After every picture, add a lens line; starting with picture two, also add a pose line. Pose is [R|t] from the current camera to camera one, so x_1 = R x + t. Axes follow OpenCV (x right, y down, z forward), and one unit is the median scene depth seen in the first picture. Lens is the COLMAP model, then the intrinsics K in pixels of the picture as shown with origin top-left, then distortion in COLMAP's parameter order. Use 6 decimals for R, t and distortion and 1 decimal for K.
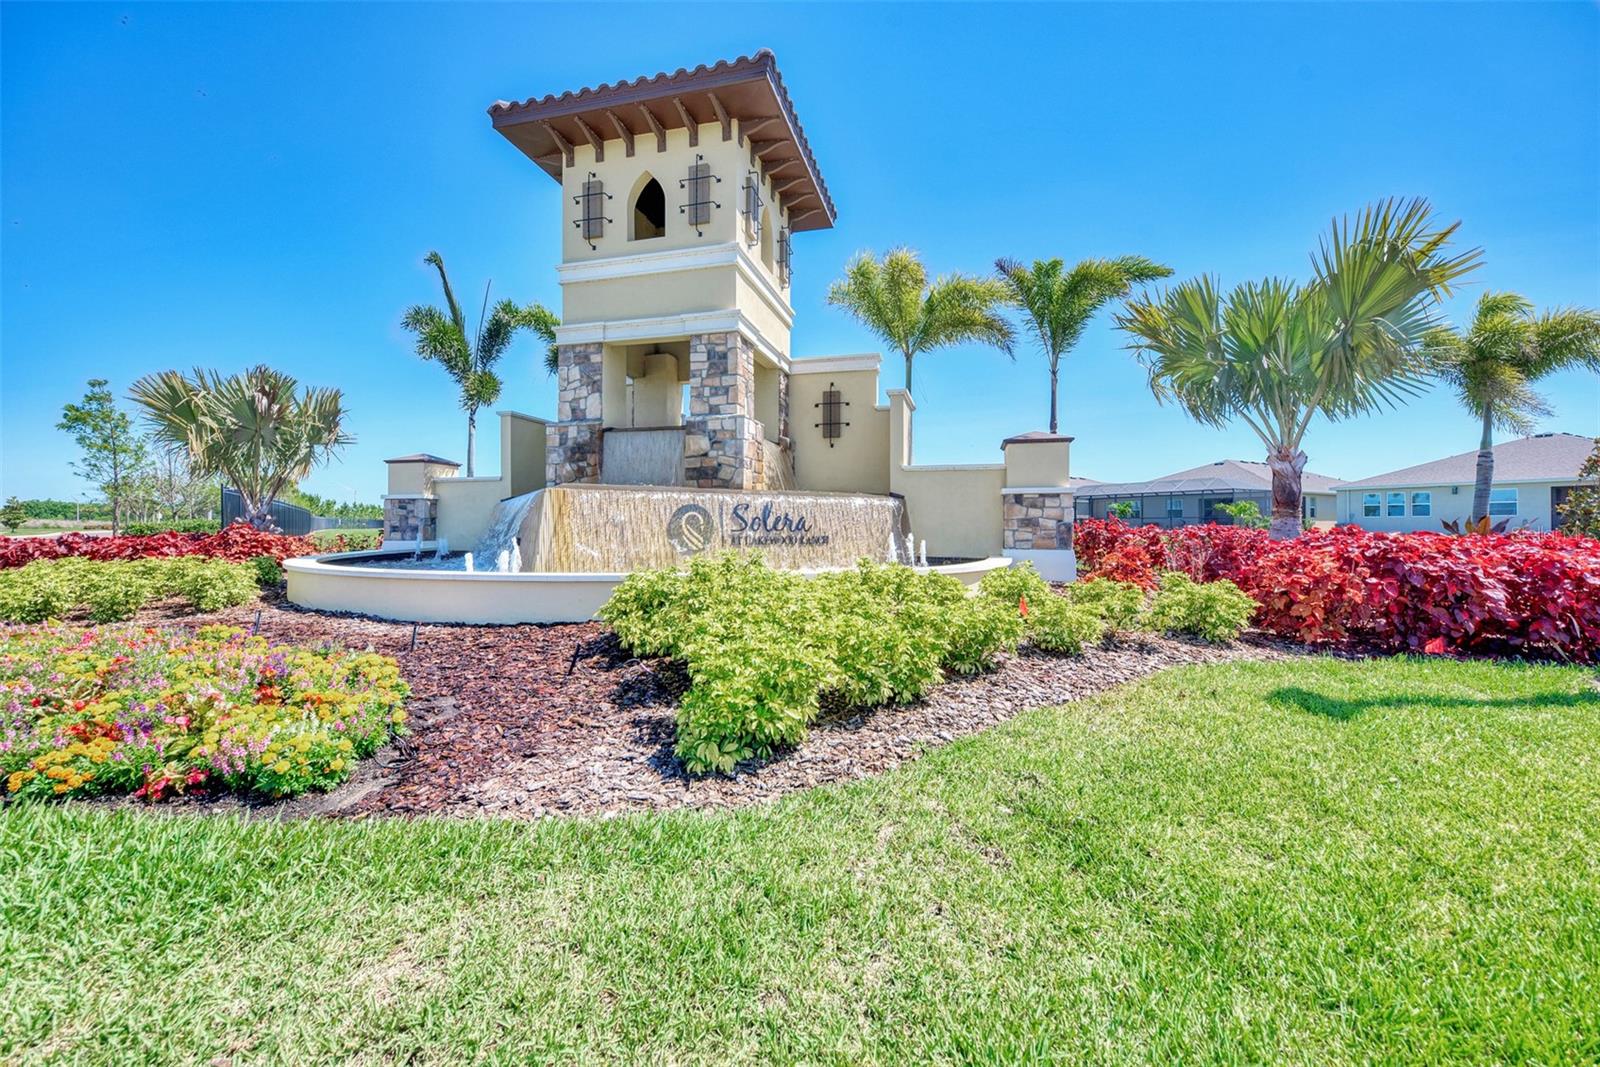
lens RADIAL K [[620.8, 0, 793.9], [0, 620.8, 524.1], [0, 0, 1]] dist [0.003649, -0.000048]
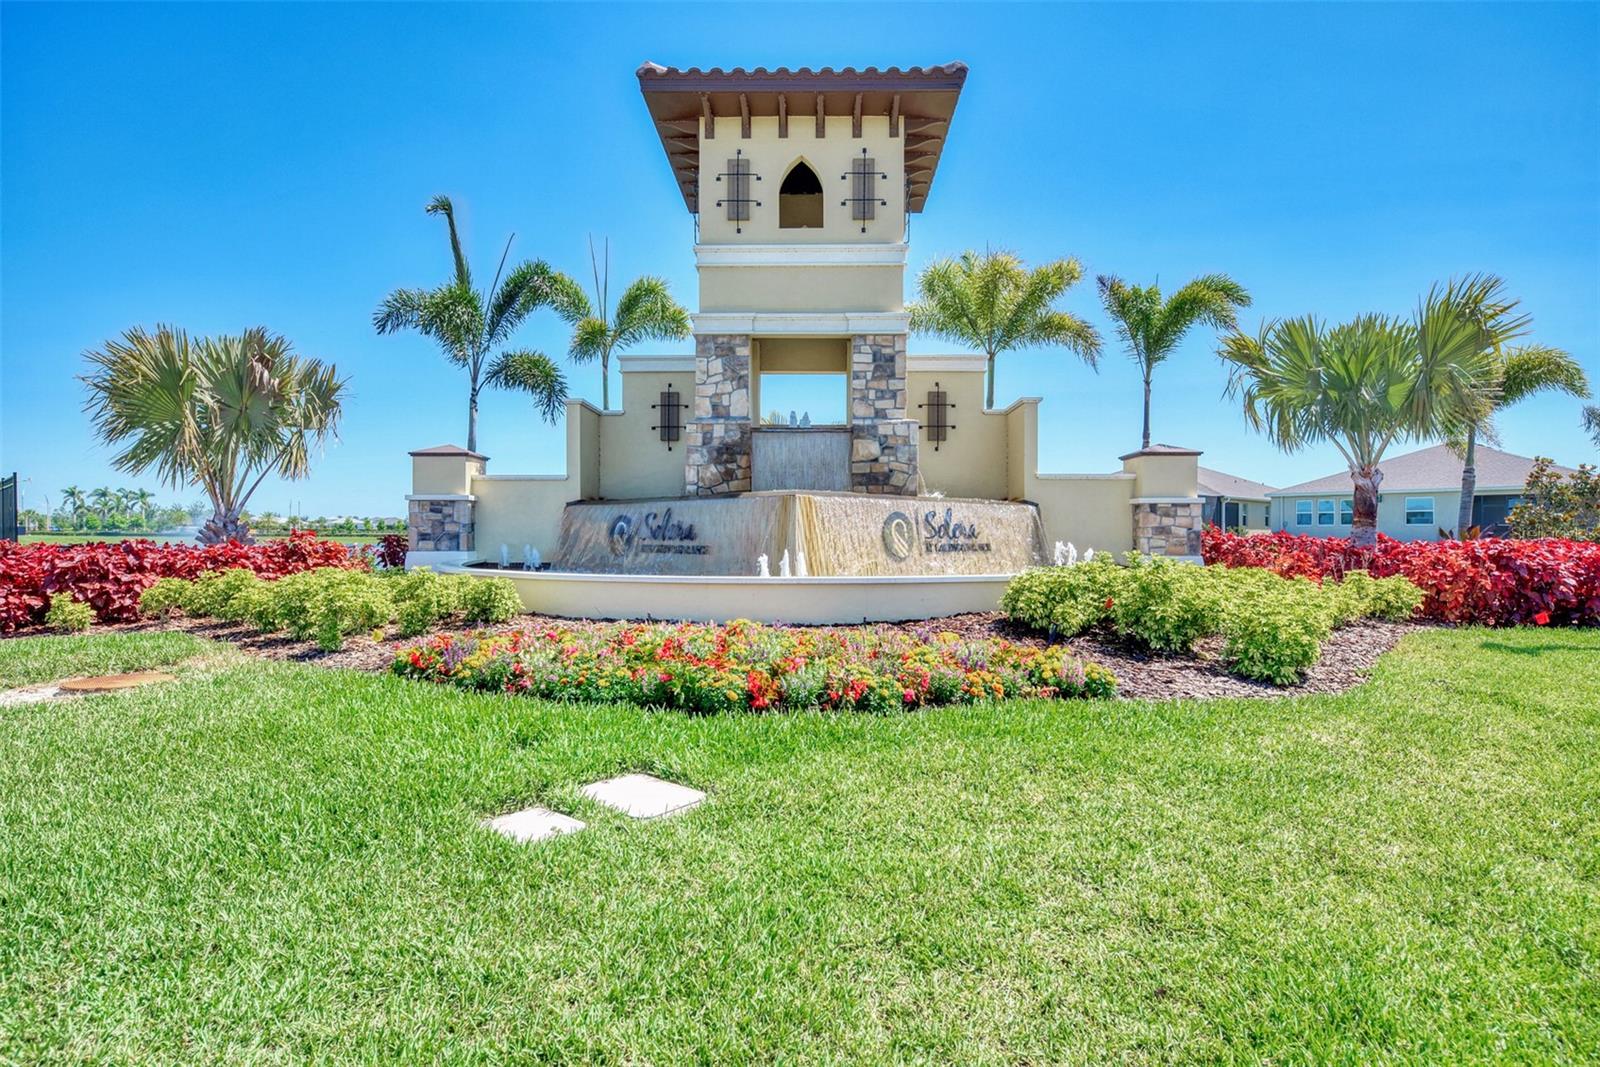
lens RADIAL K [[840.8, 0, 796.0], [0, 840.8, 534.6], [0, 0, 1]] dist [0.012236, 0.001707]
pose [[0.969663, 0.000563, 0.244445, -0.571288], [-0.001077, 0.999997, 0.001971, 0.002544], [-0.244444, -0.002175, 0.969661, -0.241309]]
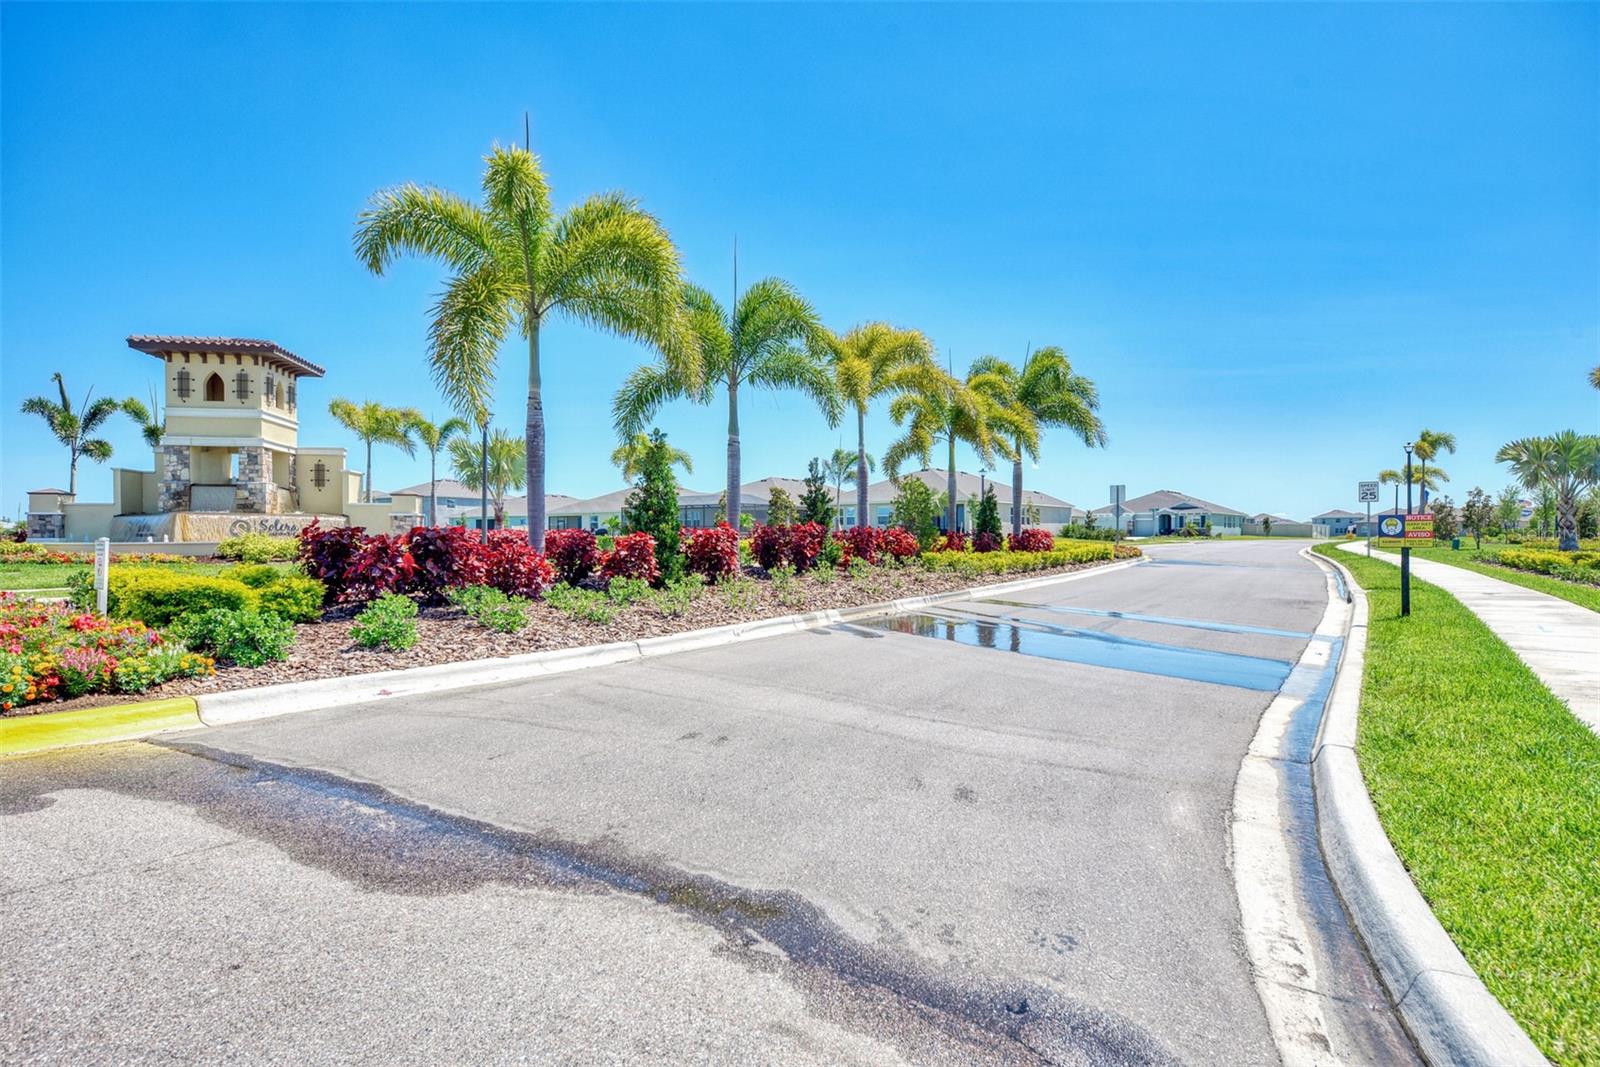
lens RADIAL K [[840.8, 0, 806.1], [0, 840.8, 541.5], [0, 0, 1]] dist [0.012236, 0.001707]
pose [[0.902902, -0.008001, 0.429772, 0.386363], [0.004590, 0.999949, 0.008973, 0.031930], [-0.429822, -0.006129, 0.902893, -2.760227]]
